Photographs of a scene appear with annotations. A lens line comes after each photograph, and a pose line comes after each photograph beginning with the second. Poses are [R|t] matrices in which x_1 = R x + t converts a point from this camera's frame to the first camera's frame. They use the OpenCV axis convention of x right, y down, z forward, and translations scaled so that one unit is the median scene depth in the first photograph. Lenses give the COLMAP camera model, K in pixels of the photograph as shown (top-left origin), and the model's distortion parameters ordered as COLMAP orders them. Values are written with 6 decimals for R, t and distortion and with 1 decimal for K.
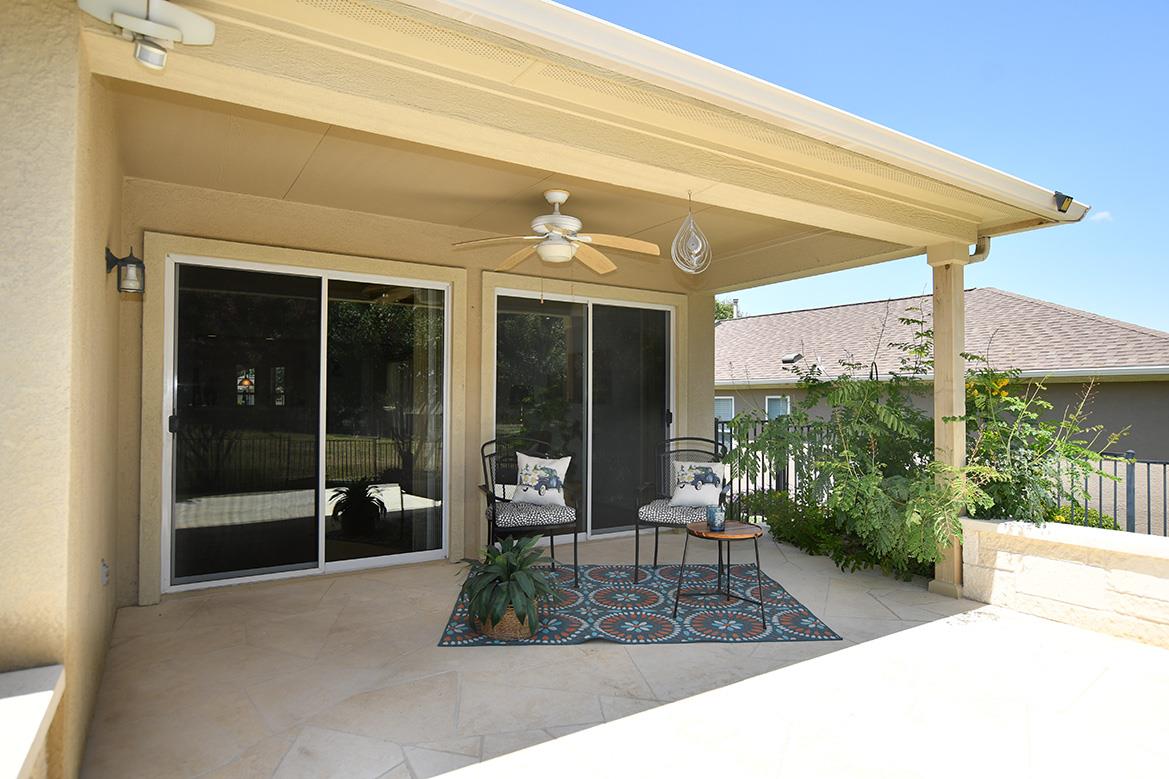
lens RADIAL K [[685.0, 0, 584.5], [0, 685.0, 389.5], [0, 0, 1]] dist [0.000398, 0.000259]
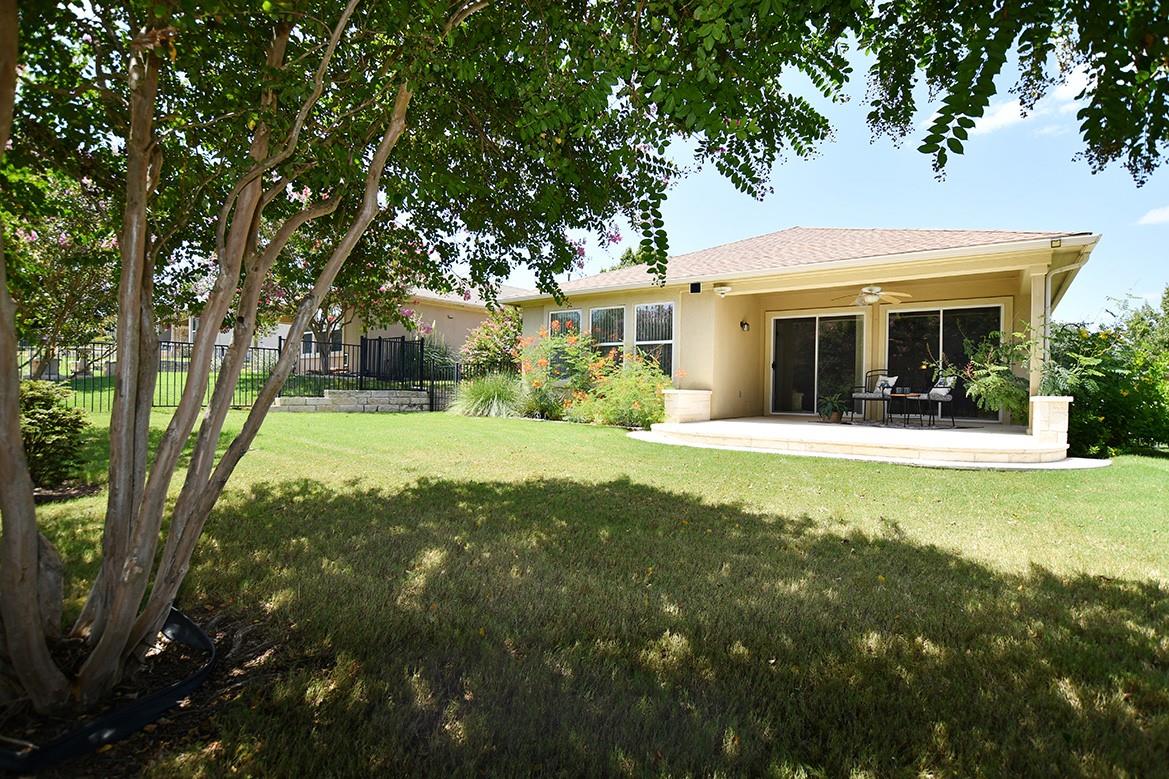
lens RADIAL K [[583.5, 0, 584.5], [0, 583.5, 389.5], [0, 0, 1]] dist [-0.006634, -0.000707]
pose [[0.382677, -0.003273, -0.923876, 1.567809], [0.000592, 0.999994, -0.003297, 0.160103], [0.923882, 0.000715, 0.382677, -0.899042]]
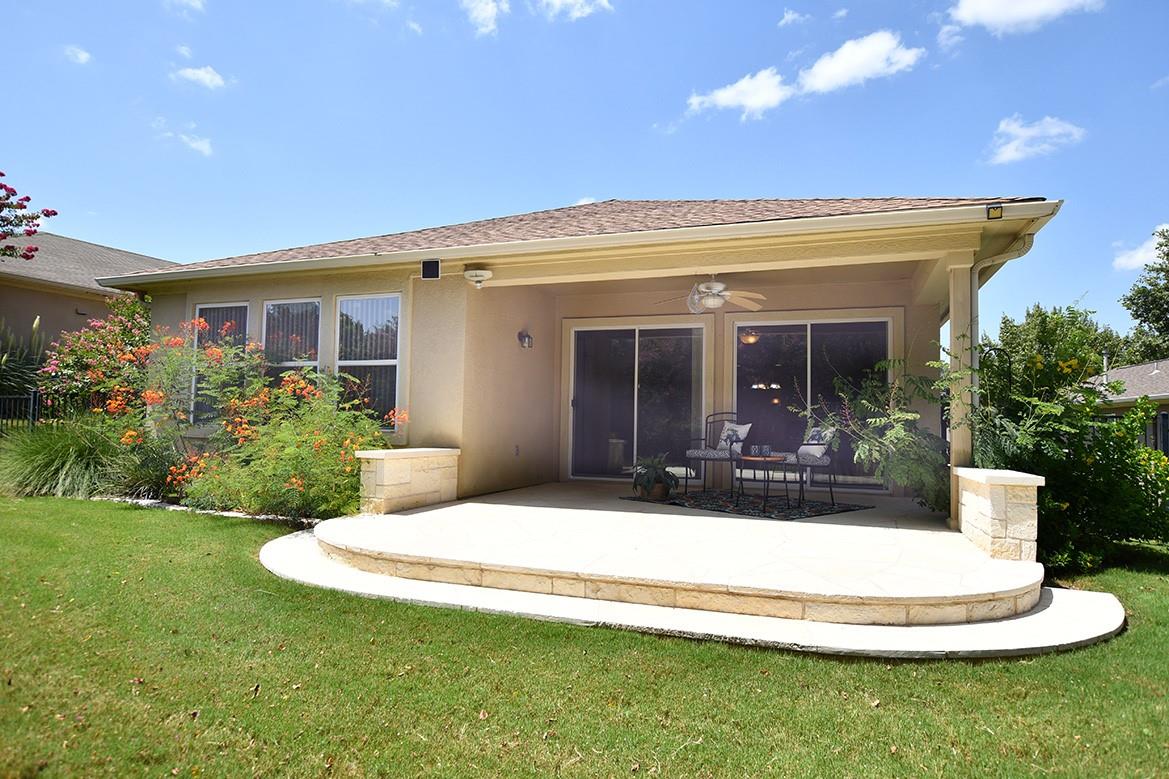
lens RADIAL K [[685.0, 0, 584.5], [0, 685.0, 389.5], [0, 0, 1]] dist [0.000398, 0.000259]
pose [[0.613706, -0.035610, -0.788731, 1.049821], [-0.000105, 0.998979, -0.045184, 0.095088], [0.789534, 0.027812, 0.613076, -0.299378]]
